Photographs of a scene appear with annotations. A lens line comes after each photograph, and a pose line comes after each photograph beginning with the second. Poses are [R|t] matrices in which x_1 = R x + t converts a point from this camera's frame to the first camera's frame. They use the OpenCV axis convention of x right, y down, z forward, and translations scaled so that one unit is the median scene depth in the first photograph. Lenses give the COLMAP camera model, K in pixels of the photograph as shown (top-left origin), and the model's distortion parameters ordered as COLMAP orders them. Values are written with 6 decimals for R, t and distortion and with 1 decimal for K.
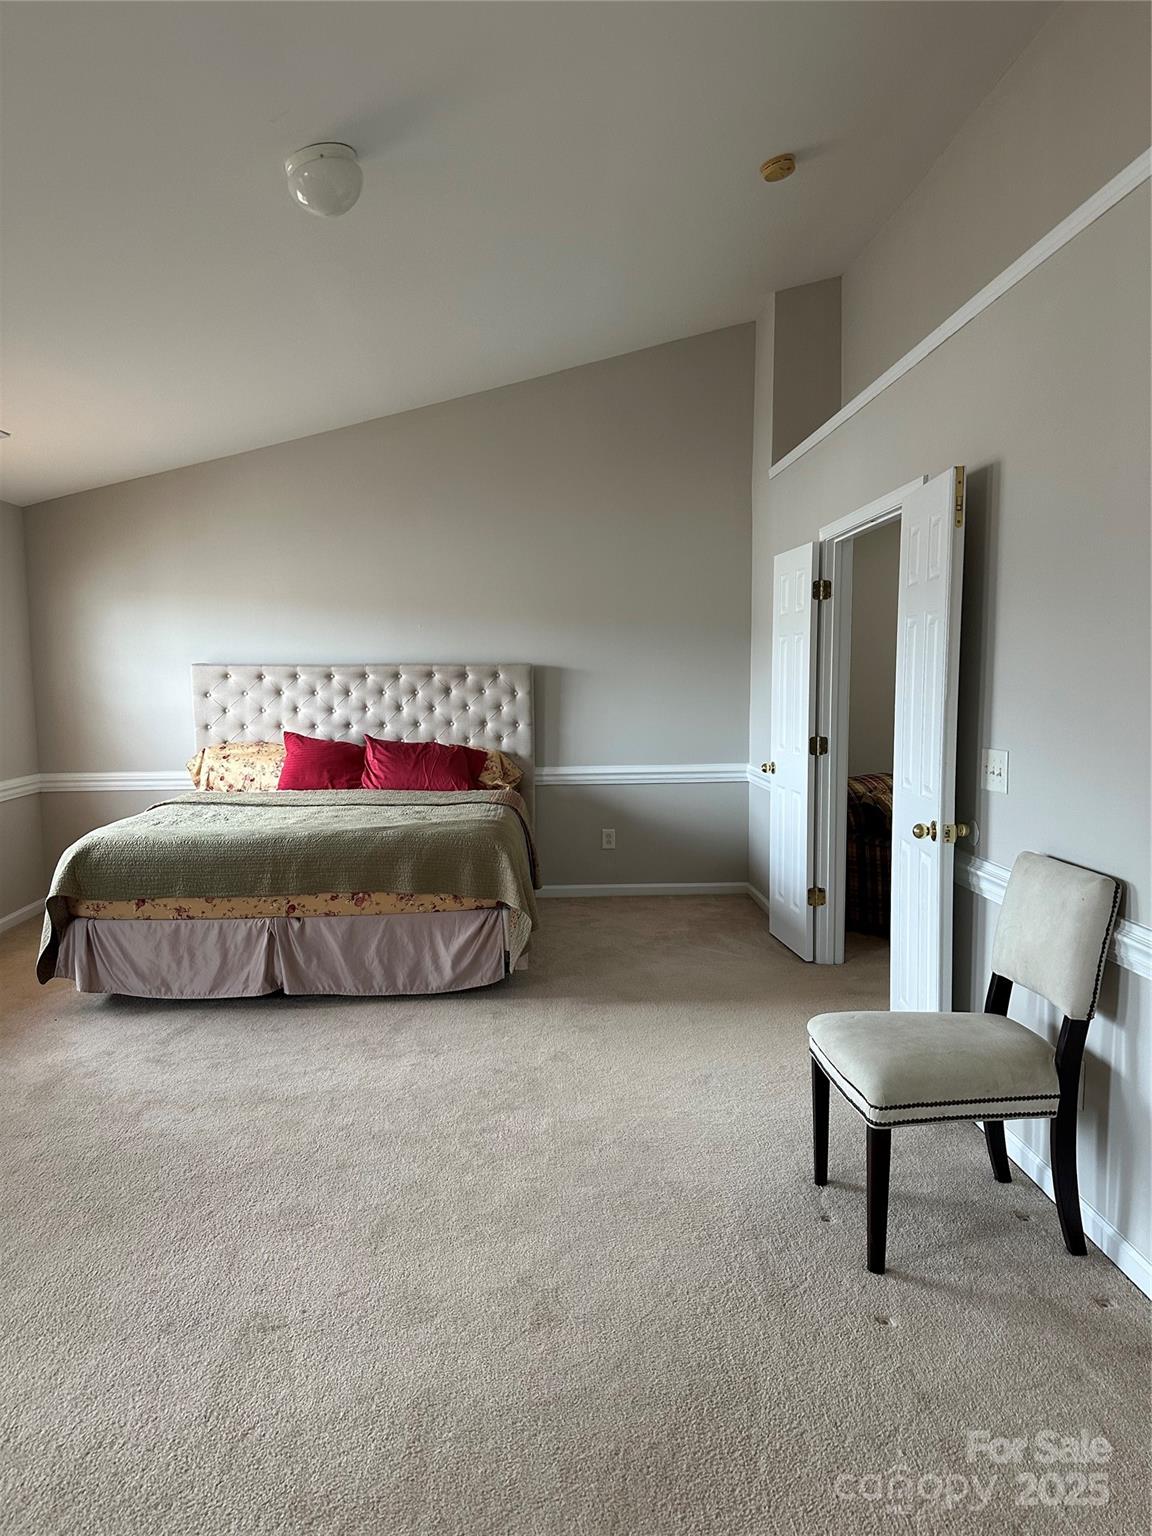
lens RADIAL K [[1074.7, 0, 585.5], [0, 1074.7, 783.7], [0, 0, 1]] dist [0.118689, -0.173214]
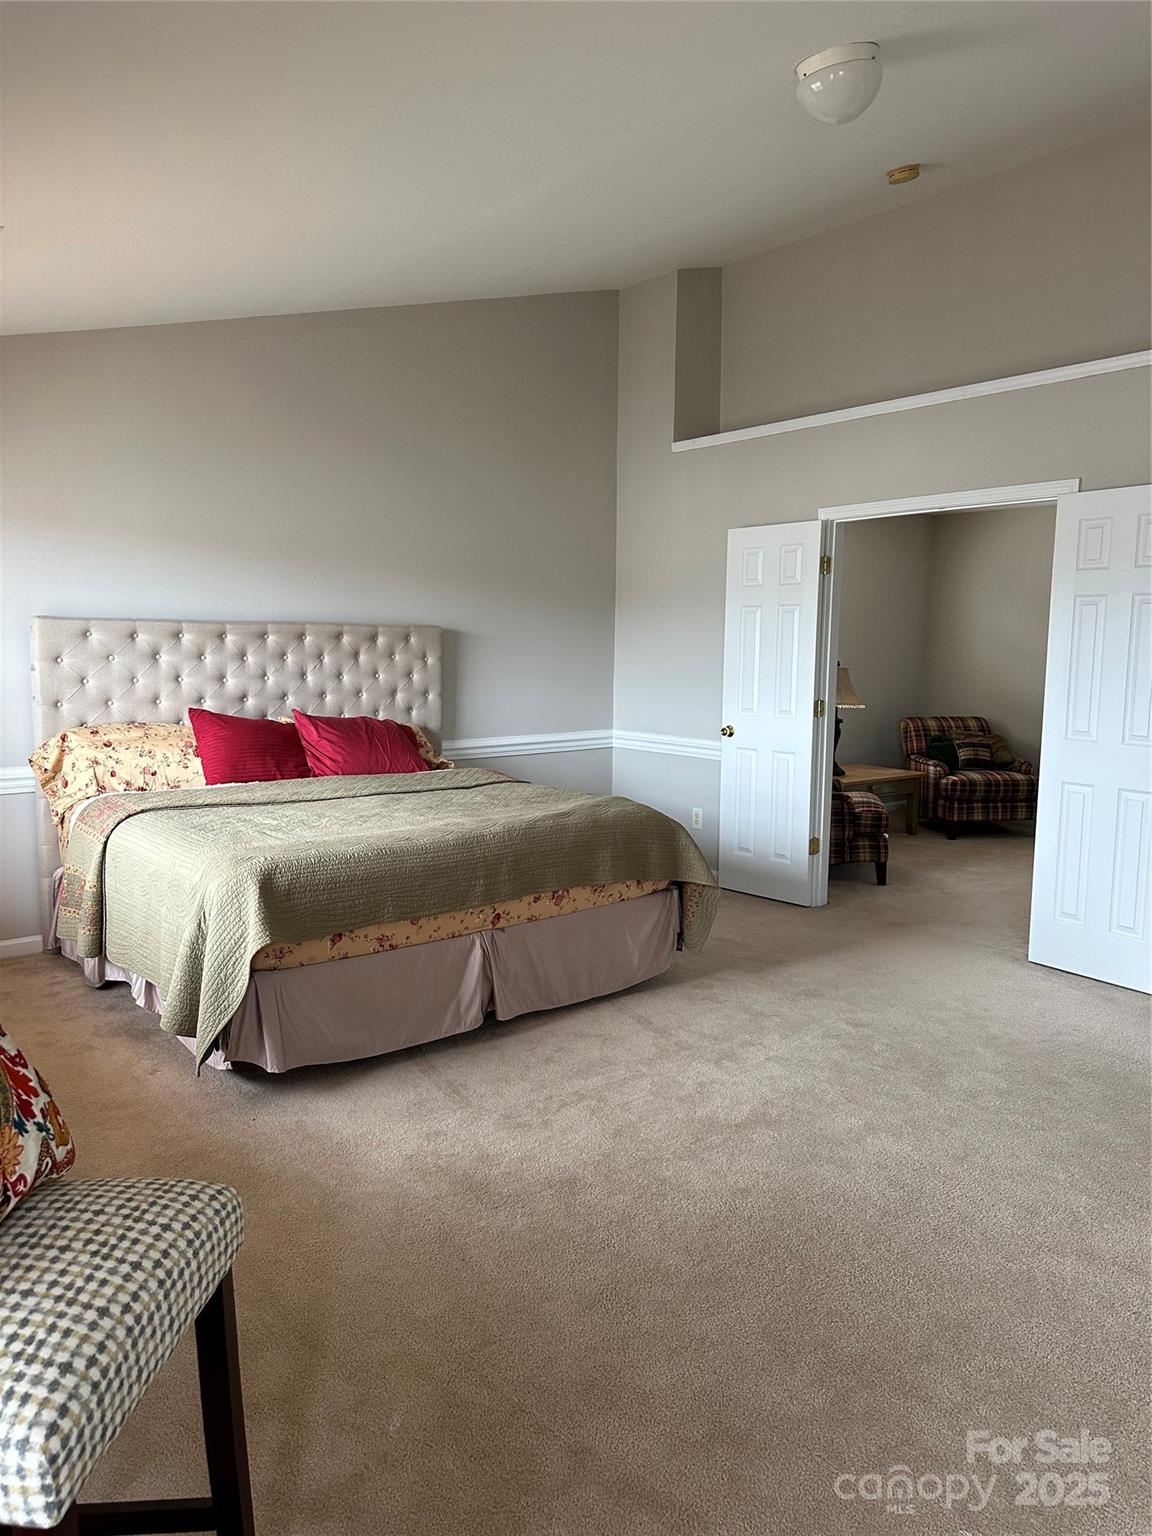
lens RADIAL K [[1074.7, 0, 585.5], [0, 1074.7, 783.7], [0, 0, 1]] dist [0.118689, -0.173214]
pose [[0.801909, -0.065935, 0.593796, -0.517417], [0.047301, 0.997778, 0.046915, -0.017744], [-0.595570, -0.009534, 0.803247, 0.216658]]
